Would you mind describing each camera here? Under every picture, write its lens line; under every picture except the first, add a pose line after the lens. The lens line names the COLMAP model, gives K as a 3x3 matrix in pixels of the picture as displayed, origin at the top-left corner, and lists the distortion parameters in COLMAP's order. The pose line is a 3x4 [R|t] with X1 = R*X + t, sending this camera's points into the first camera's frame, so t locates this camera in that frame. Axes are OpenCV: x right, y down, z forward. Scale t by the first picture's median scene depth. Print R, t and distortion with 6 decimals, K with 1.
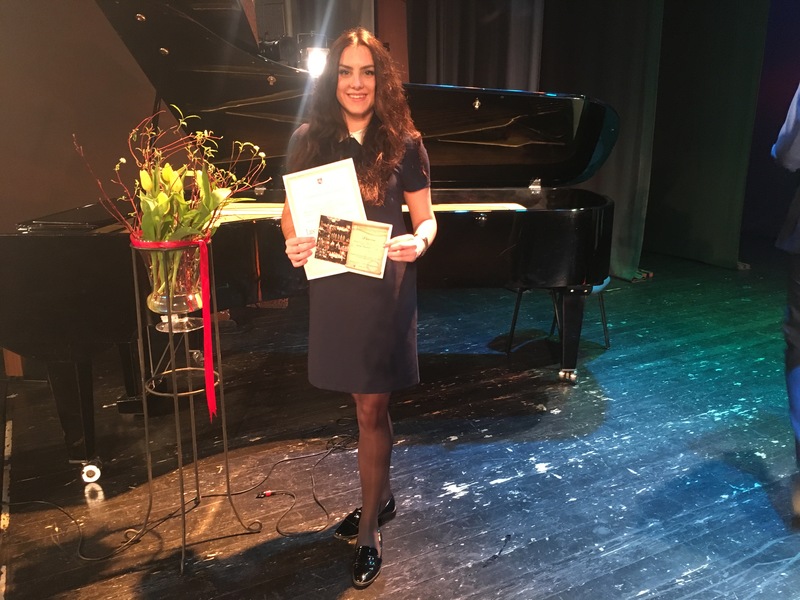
lens RADIAL K [[678.7, 0, 396.6], [0, 678.7, 302.6], [0, 0, 1]] dist [0.079249, -0.103817]
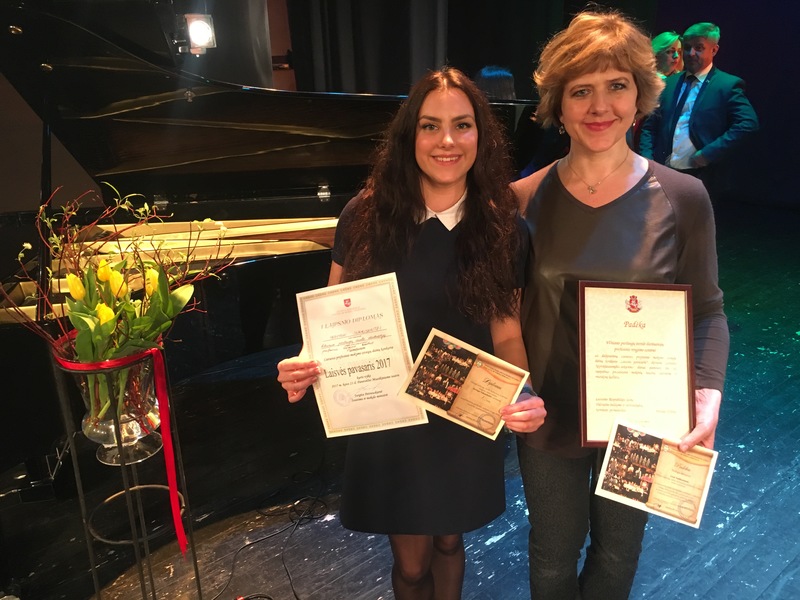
lens RADIAL K [[678.7, 0, 396.6], [0, 678.7, 302.6], [0, 0, 1]] dist [0.079249, -0.103817]
pose [[0.978123, -0.086063, 0.189391, -0.109585], [0.068814, 0.993014, 0.095853, -0.133478], [-0.196317, -0.080723, 0.977212, 0.137173]]
